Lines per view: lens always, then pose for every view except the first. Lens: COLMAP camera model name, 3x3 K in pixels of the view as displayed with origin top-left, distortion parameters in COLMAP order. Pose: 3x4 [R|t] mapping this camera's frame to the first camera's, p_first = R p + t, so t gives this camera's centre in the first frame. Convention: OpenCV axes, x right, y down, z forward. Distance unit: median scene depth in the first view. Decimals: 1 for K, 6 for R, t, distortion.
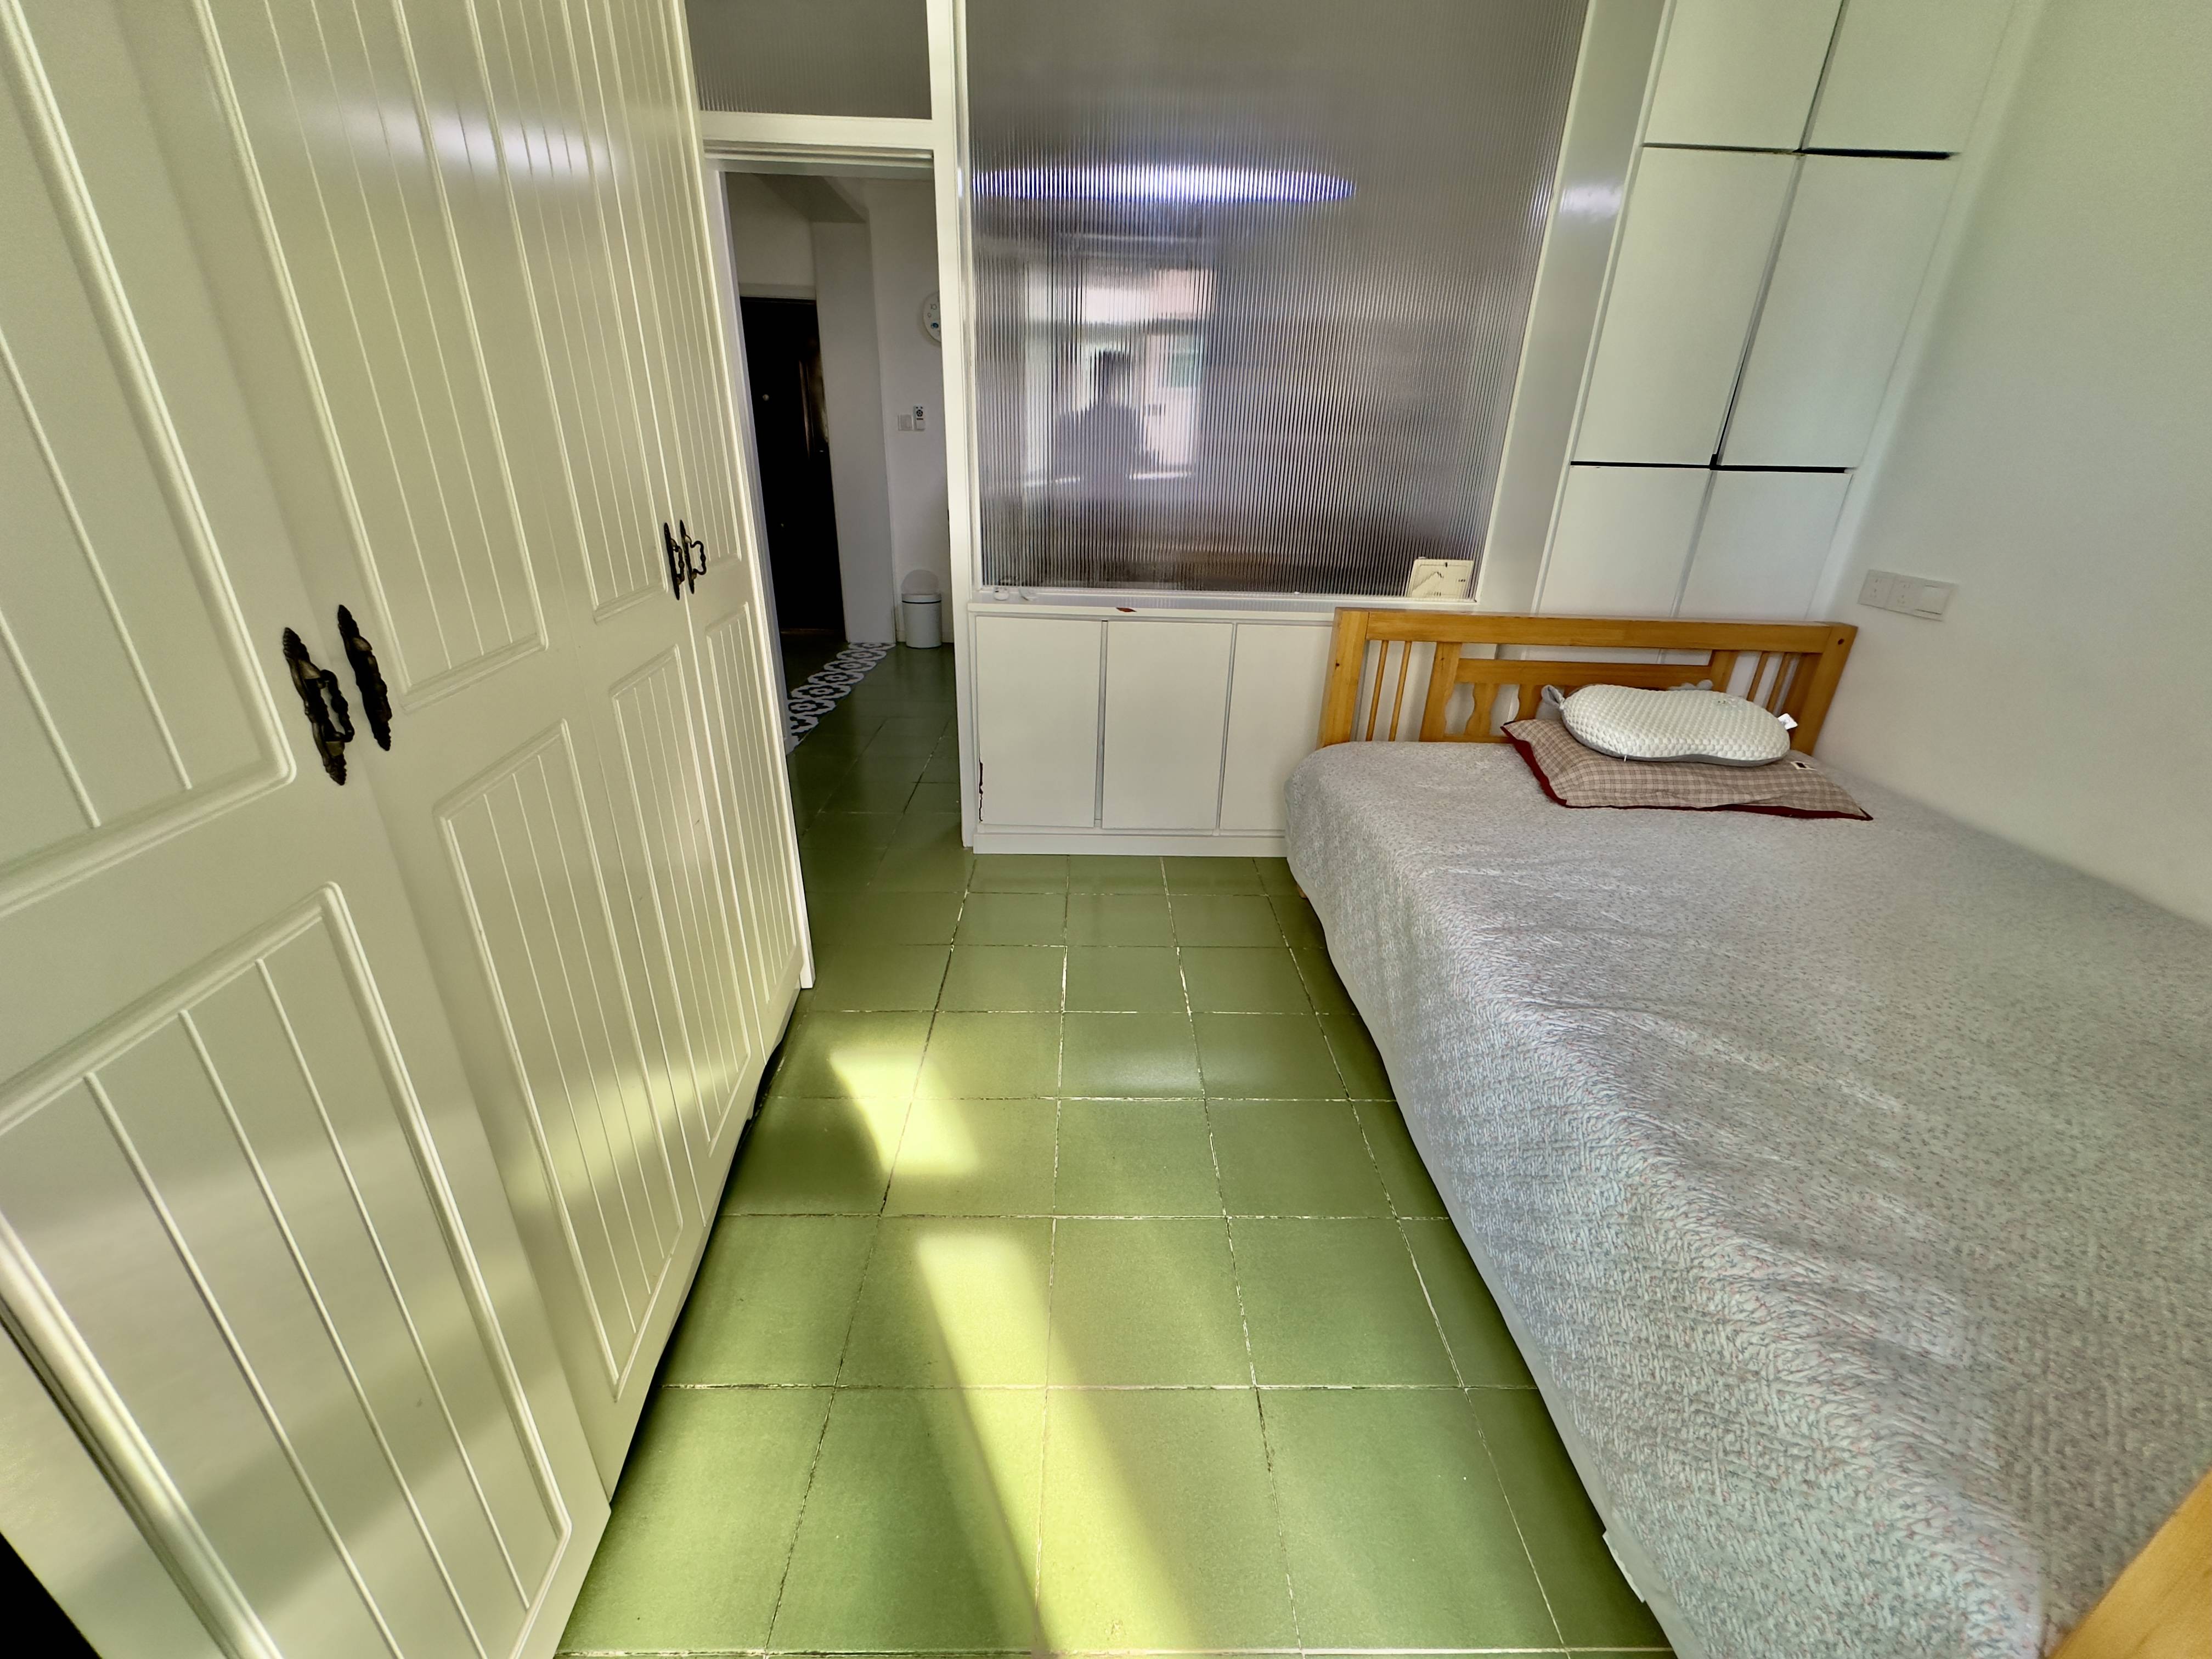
lens RADIAL K [[896.7, 0, 1106.0], [0, 896.7, 829.5], [0, 0, 1]] dist [0.000353, 0.000082]
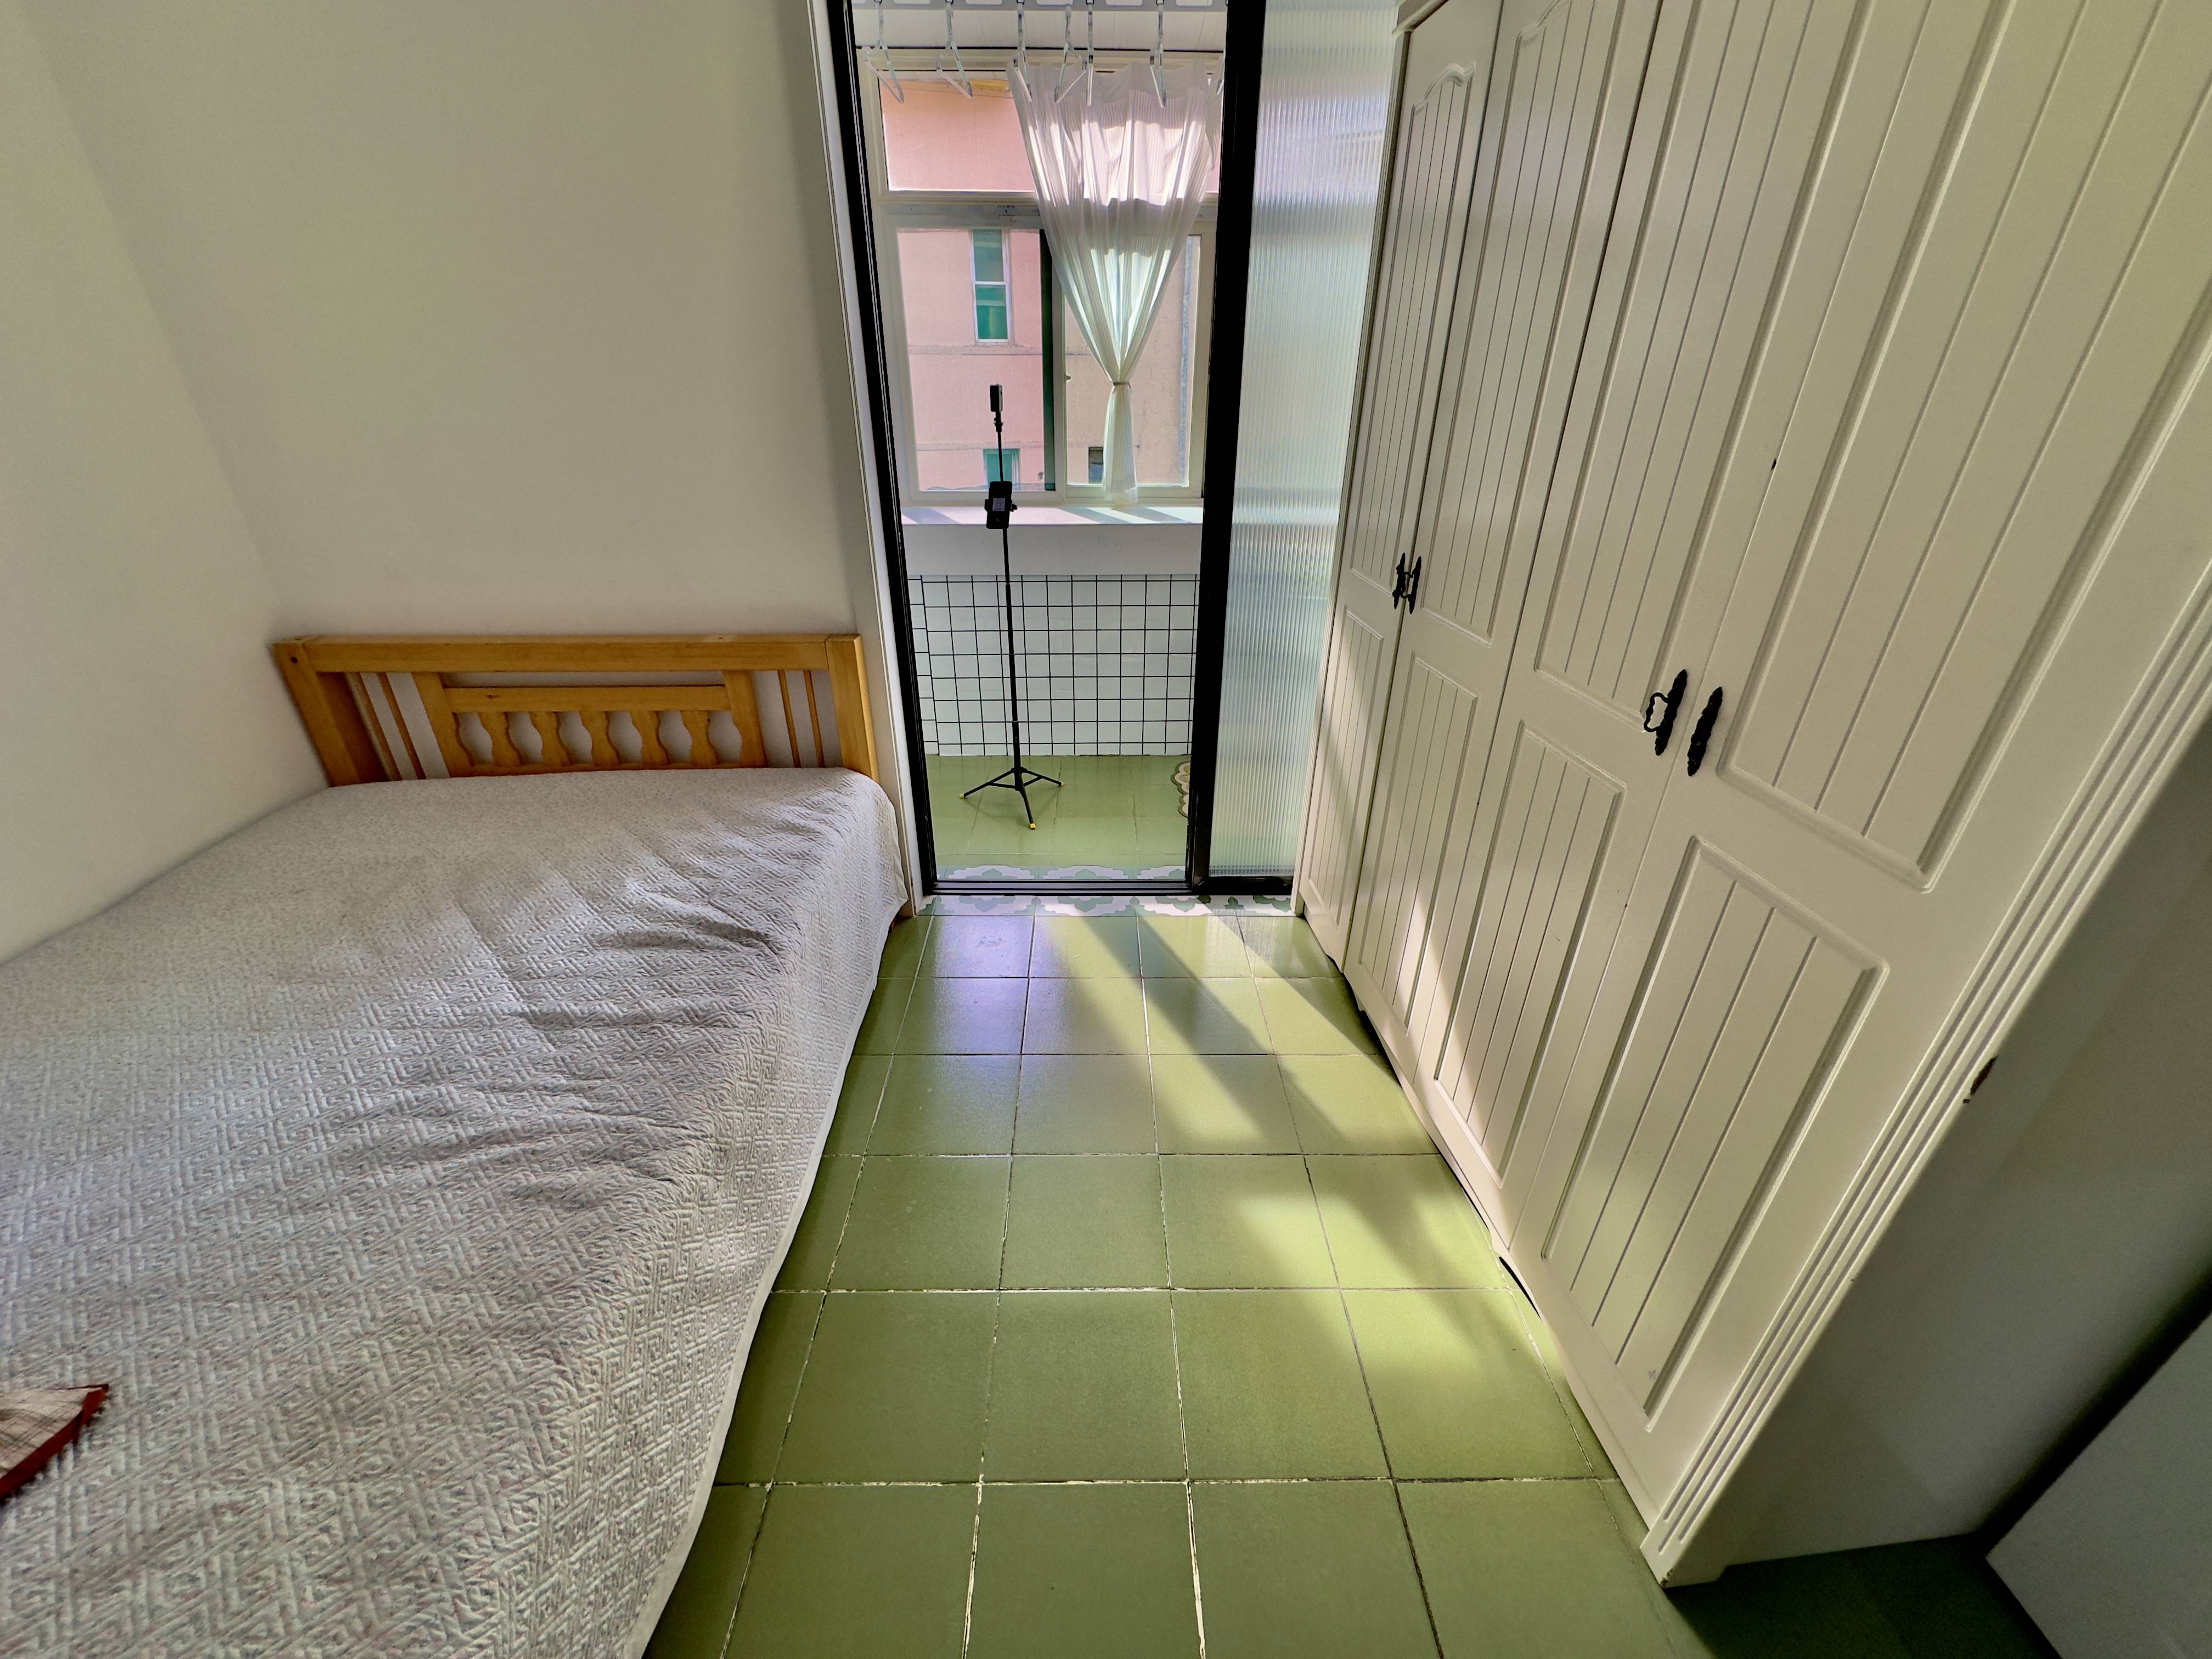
lens RADIAL K [[896.7, 0, 1106.0], [0, 896.7, 829.5], [0, 0, 1]] dist [0.000353, 0.000082]
pose [[-0.999231, -0.036488, -0.014349, 0.037335], [-0.033720, 0.613006, 0.789358, -0.685404], [-0.020006, 0.789235, -0.613765, 1.248092]]
